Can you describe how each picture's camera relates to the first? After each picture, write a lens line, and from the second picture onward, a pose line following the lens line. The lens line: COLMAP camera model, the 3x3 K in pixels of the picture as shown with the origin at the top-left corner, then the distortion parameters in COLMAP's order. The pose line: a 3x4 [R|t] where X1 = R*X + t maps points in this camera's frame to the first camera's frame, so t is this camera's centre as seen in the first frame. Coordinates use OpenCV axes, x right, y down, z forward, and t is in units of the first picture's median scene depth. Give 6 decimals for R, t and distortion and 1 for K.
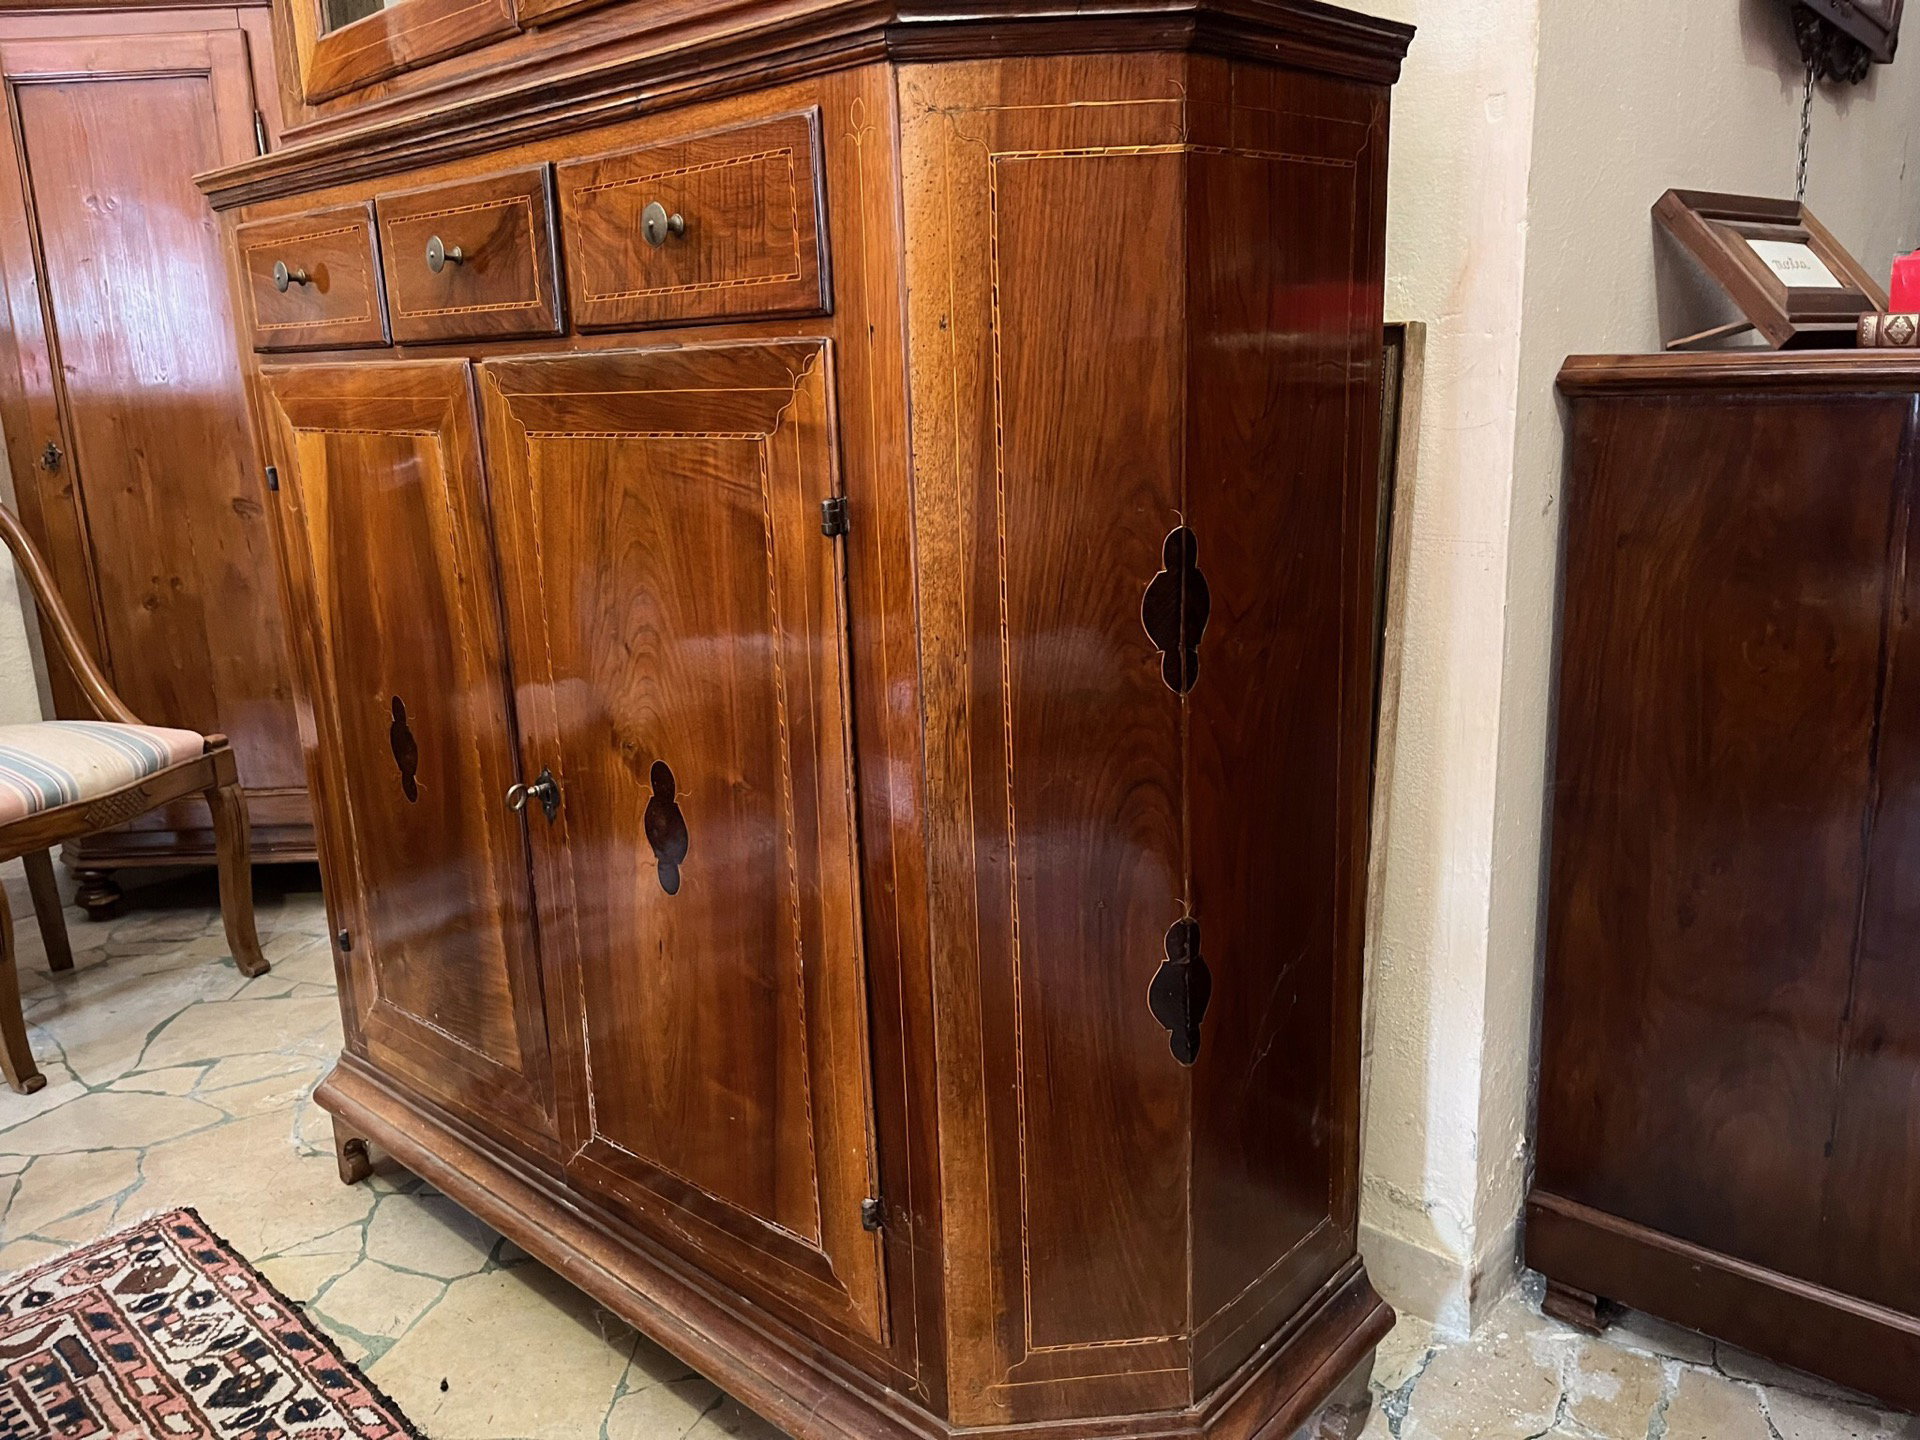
lens RADIAL K [[1493.1, 0, 985.3], [0, 1493.1, 719.8], [0, 0, 1]] dist [0.061553, -0.109375]
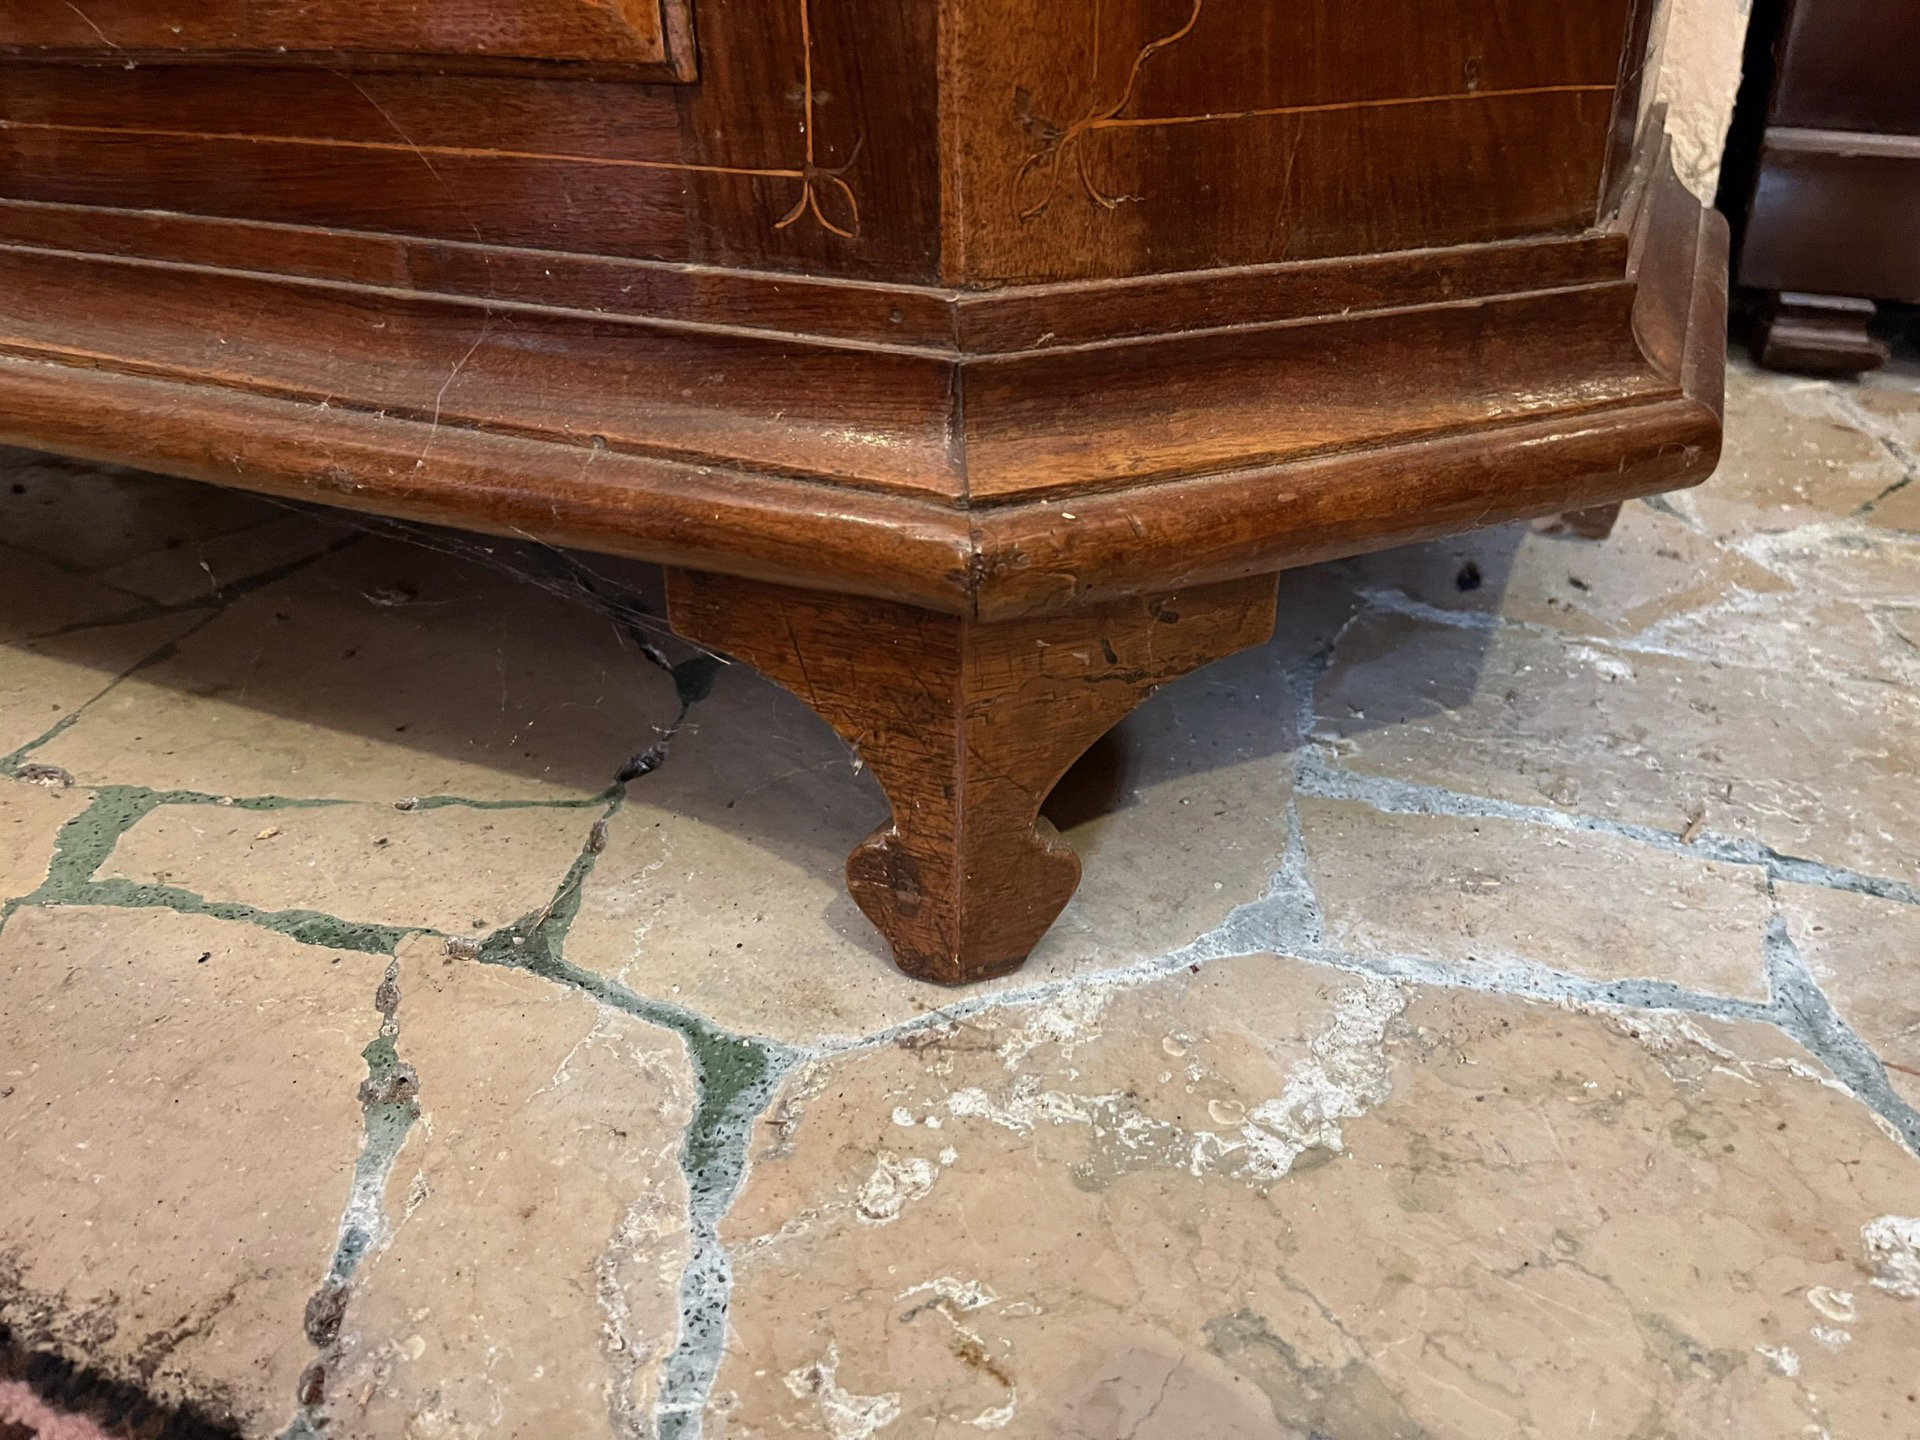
lens RADIAL K [[1493.1, 0, 985.3], [0, 1493.1, 719.8], [0, 0, 1]] dist [0.061553, -0.109375]
pose [[0.948645, -0.125772, 0.290265, -0.122536], [0.048114, 0.964256, 0.260567, 0.517339], [-0.312661, -0.233220, 0.920788, 0.770624]]
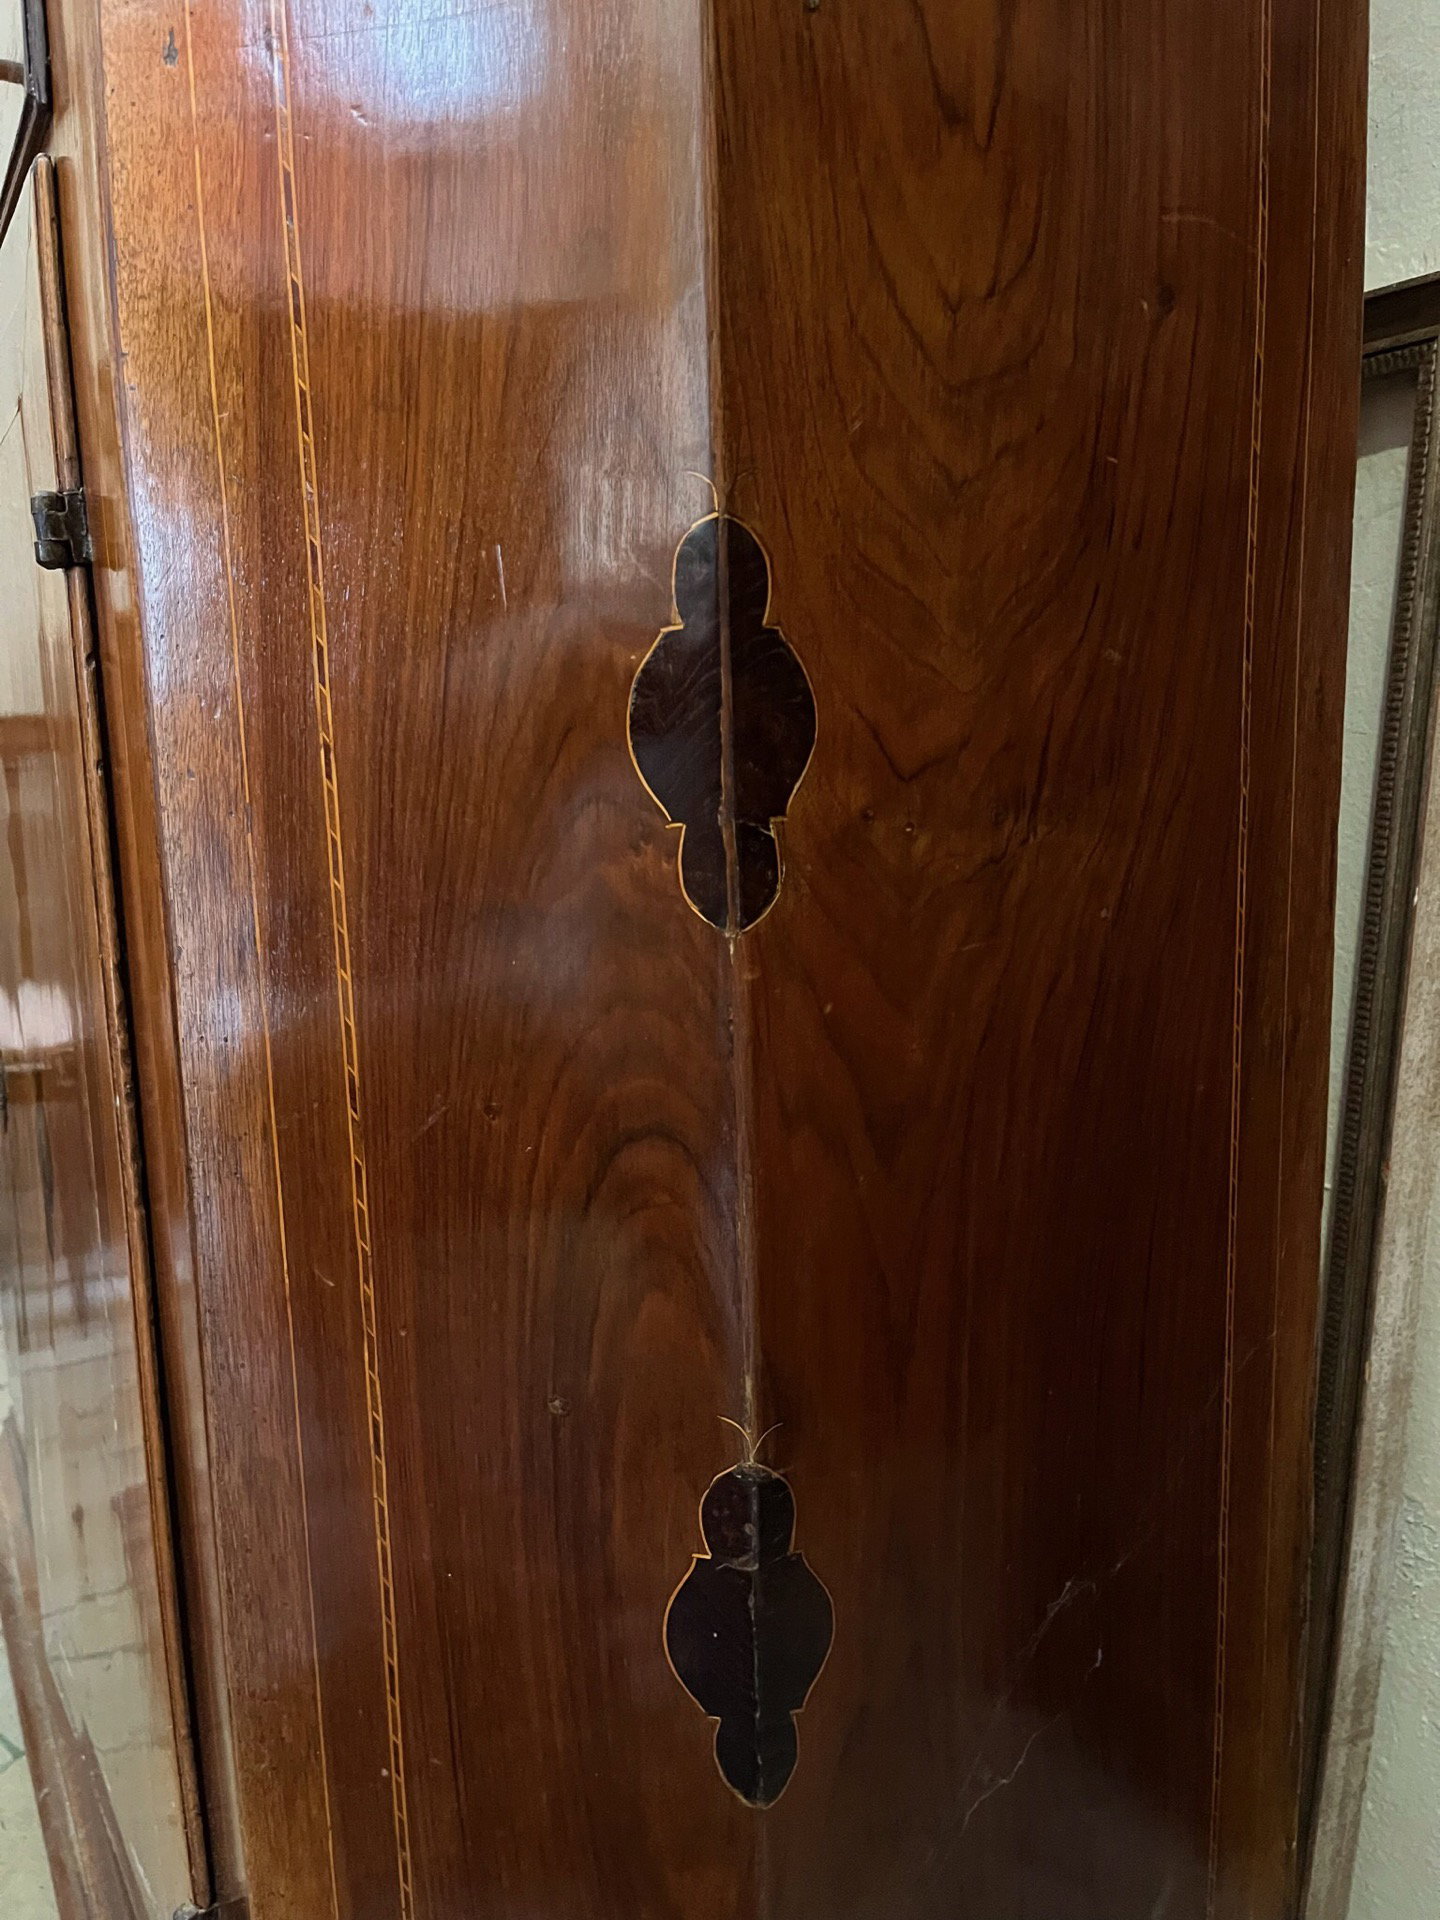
lens RADIAL K [[1493.1, 0, 720.0], [0, 1493.1, 960.0], [0, 0, 1]] dist [0.061553, -0.109375]
pose [[0.953348, 0.059463, -0.295960, 0.246658], [-0.082296, 0.994467, -0.065288, 0.017901], [0.290440, 0.086599, 0.952967, 0.581794]]
